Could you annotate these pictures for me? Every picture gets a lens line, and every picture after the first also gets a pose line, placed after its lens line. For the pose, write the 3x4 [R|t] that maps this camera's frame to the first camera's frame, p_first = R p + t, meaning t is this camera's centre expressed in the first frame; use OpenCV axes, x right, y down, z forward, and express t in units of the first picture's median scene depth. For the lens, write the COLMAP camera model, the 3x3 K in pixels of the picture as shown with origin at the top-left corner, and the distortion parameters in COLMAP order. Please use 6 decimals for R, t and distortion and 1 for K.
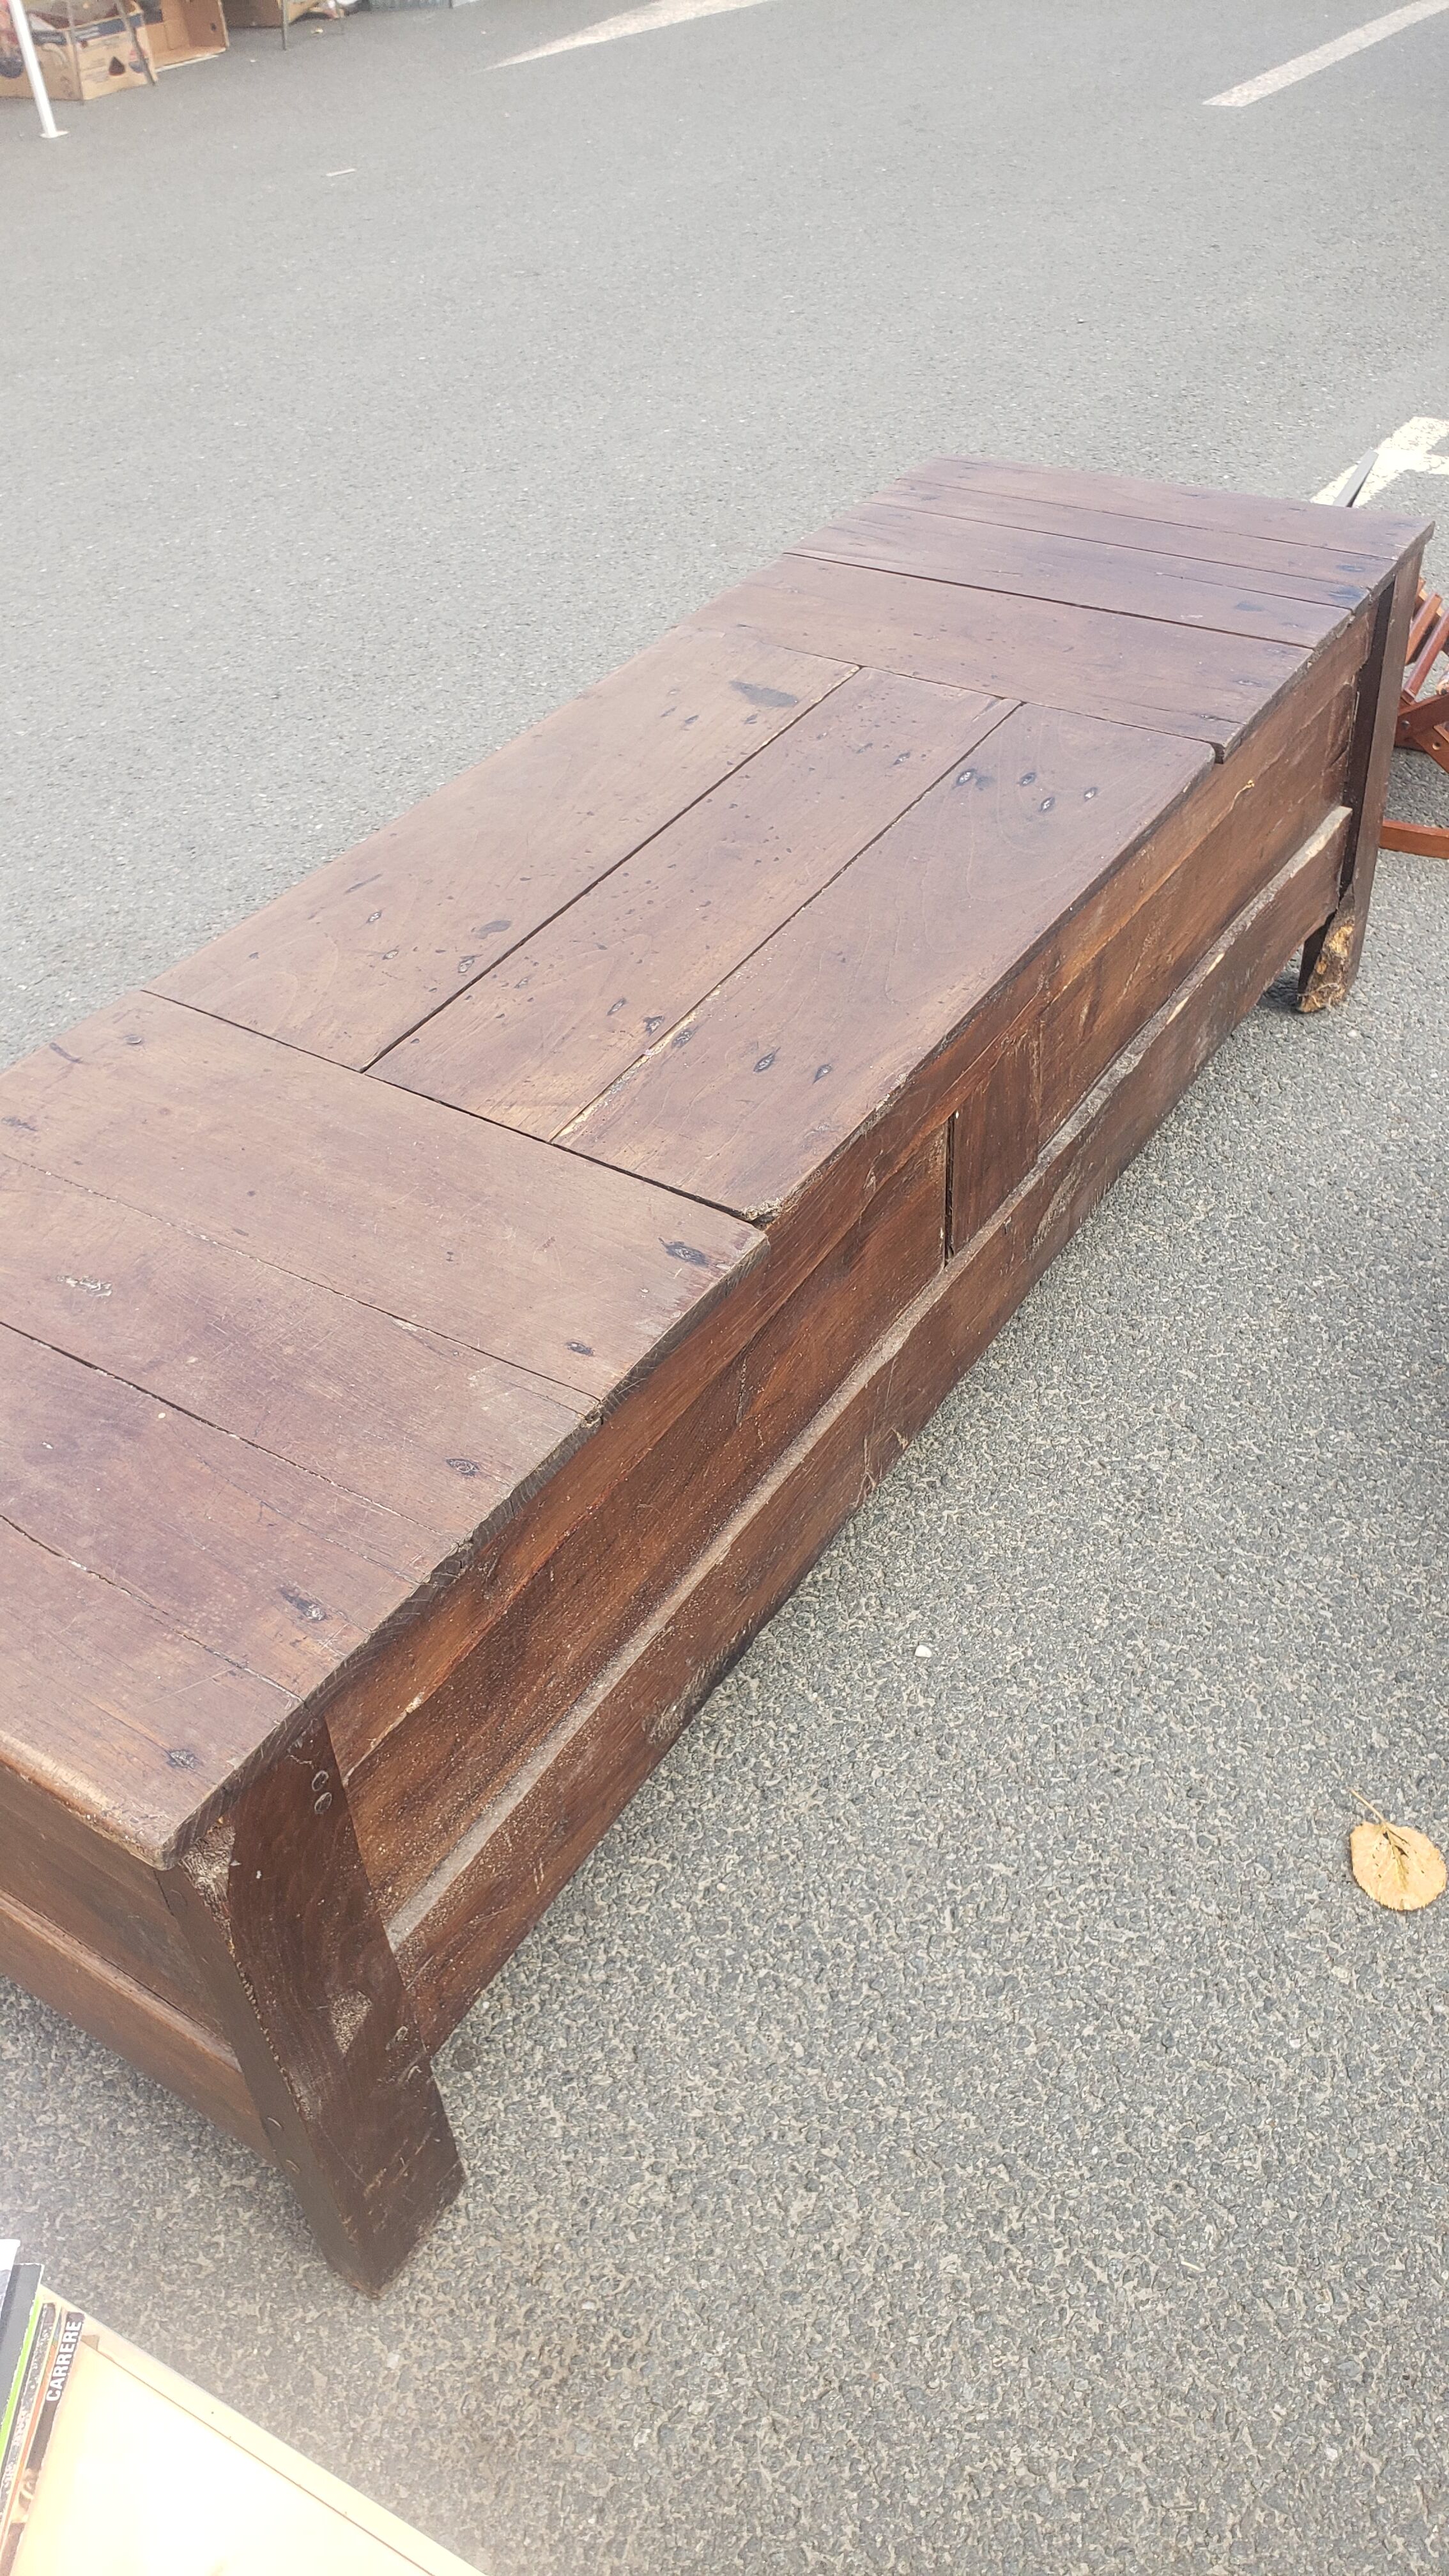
lens RADIAL K [[1883.8, 0, 649.7], [0, 1883.8, 1325.7], [0, 0, 1]] dist [0.082189, 0.001062]
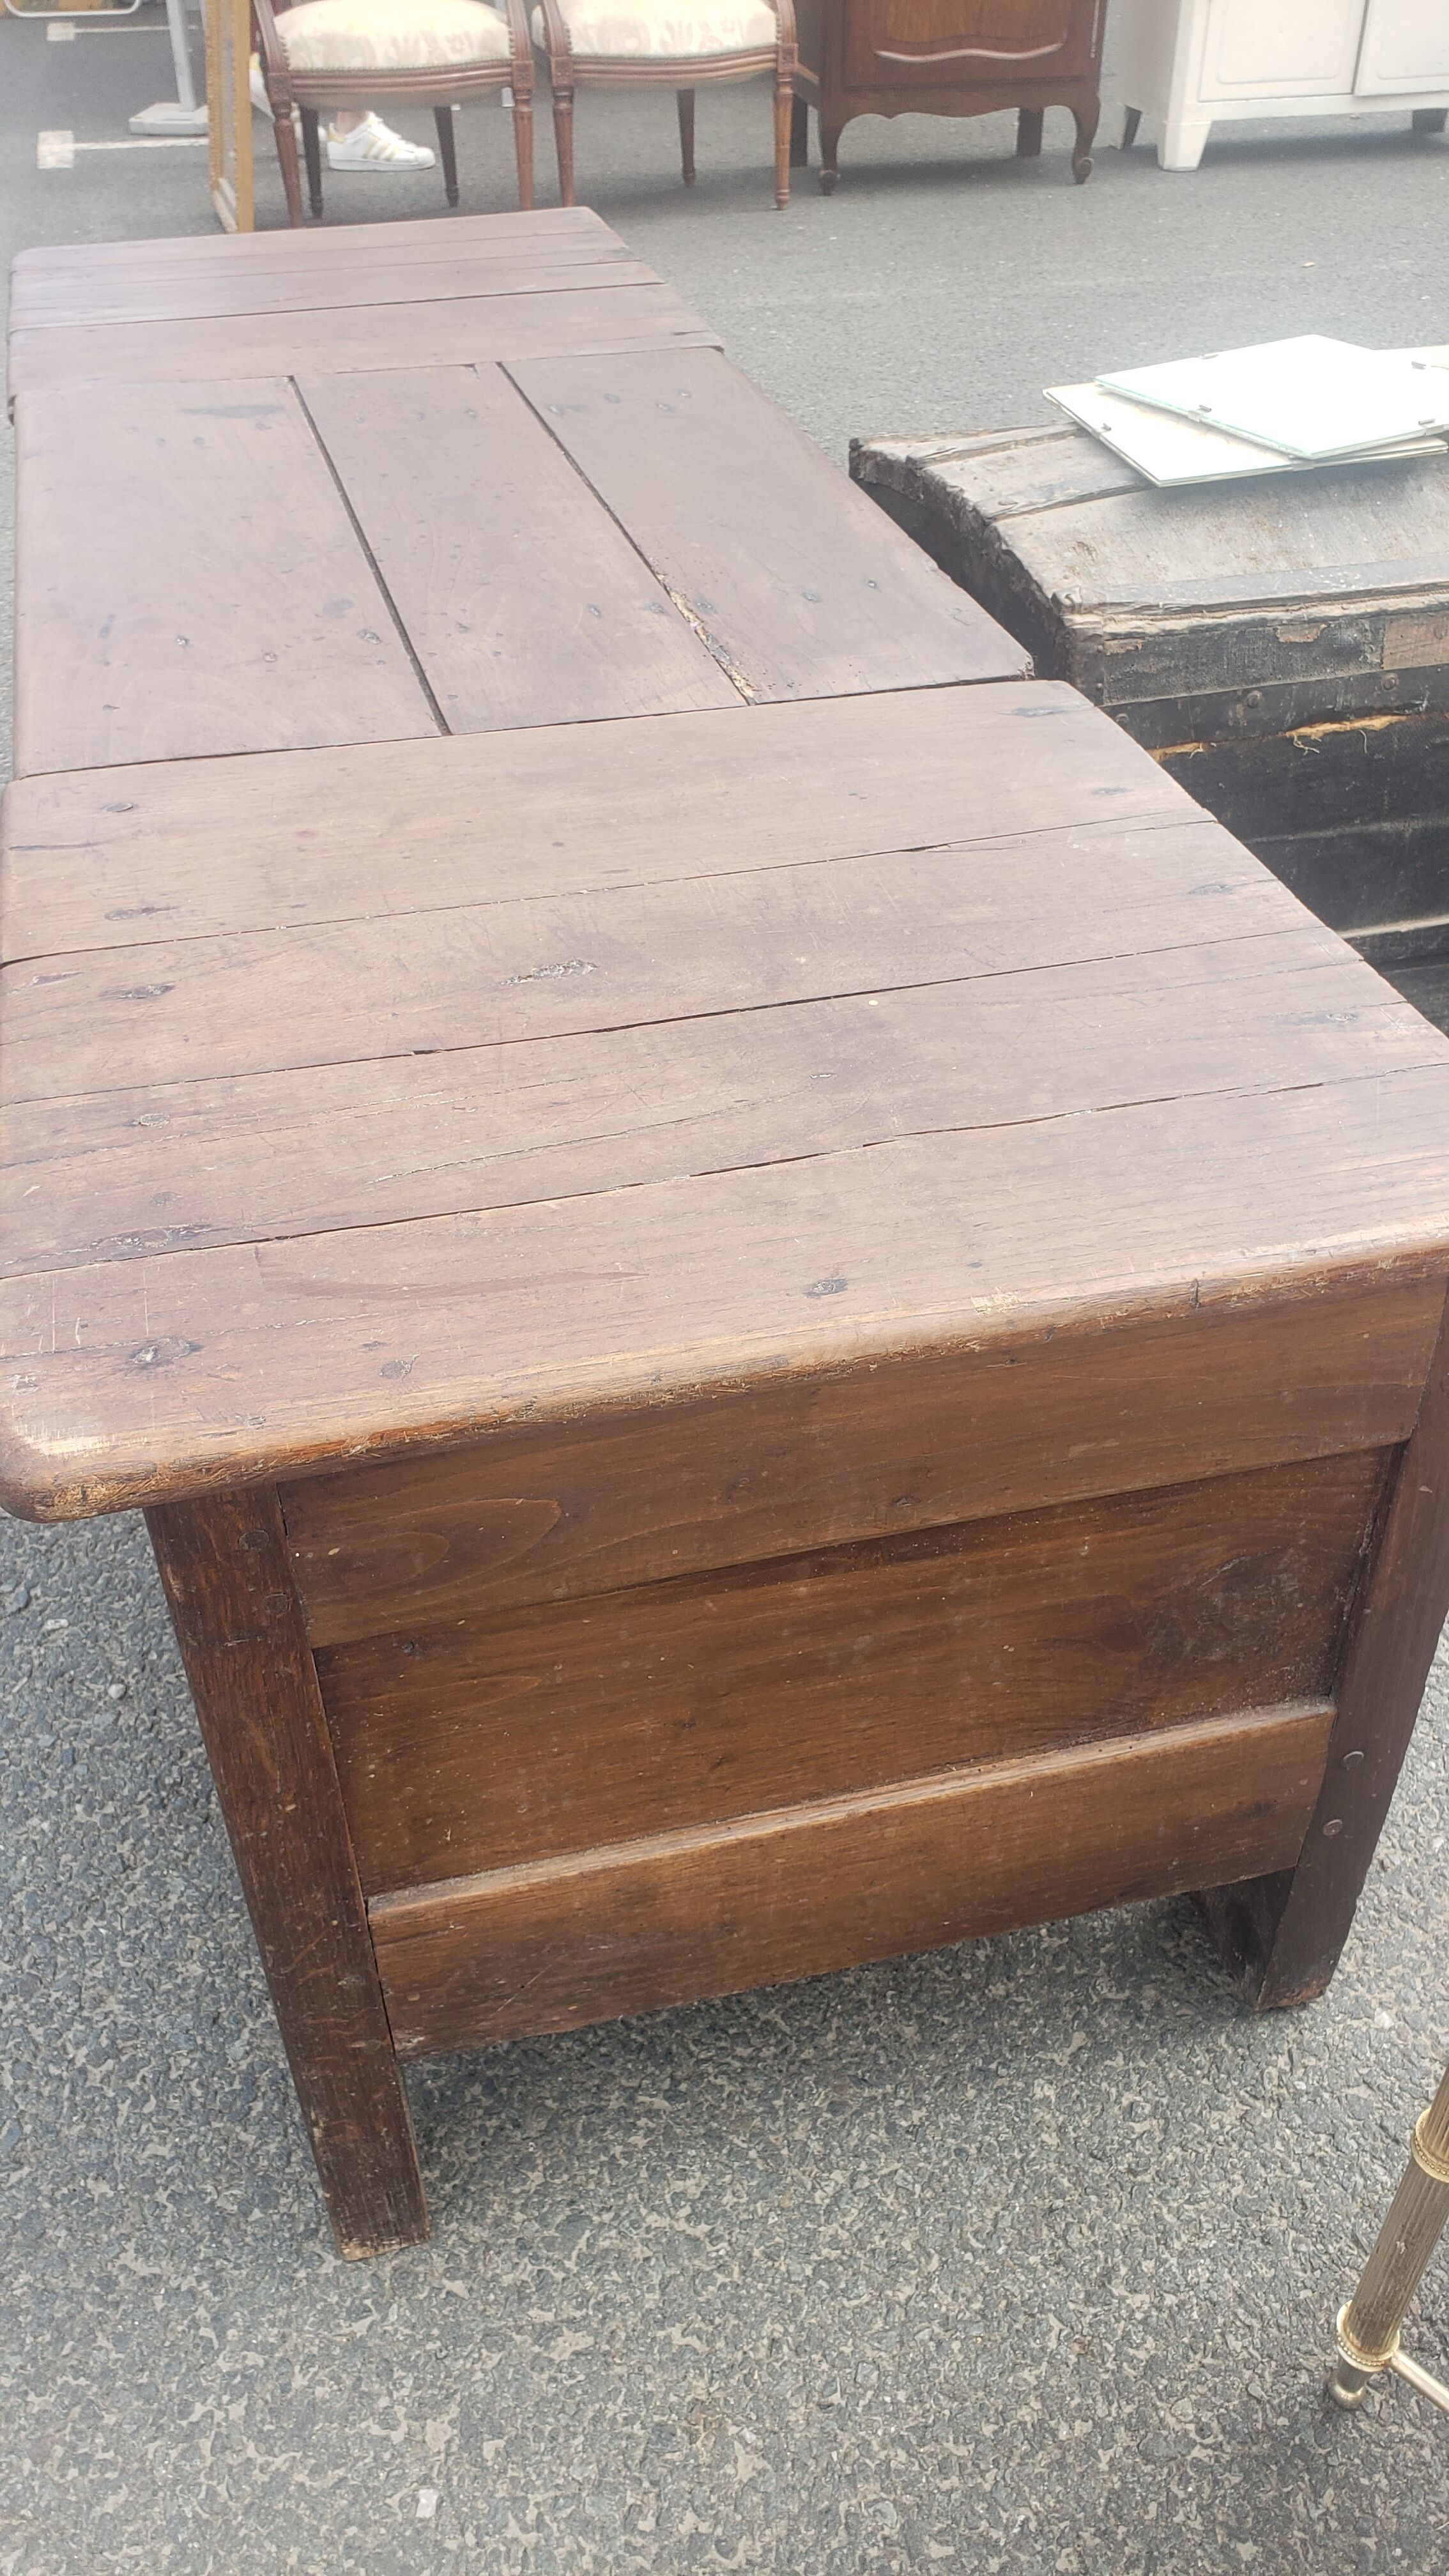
lens RADIAL K [[1917.2, 0, 701.7], [0, 1917.2, 1336.9], [0, 0, 1]] dist [0.038066, 0.025794]
pose [[0.662565, -0.435283, 0.609537, -0.670492], [0.478435, 0.872094, 0.102722, 0.043238], [-0.576287, 0.223564, 0.786074, 0.411790]]
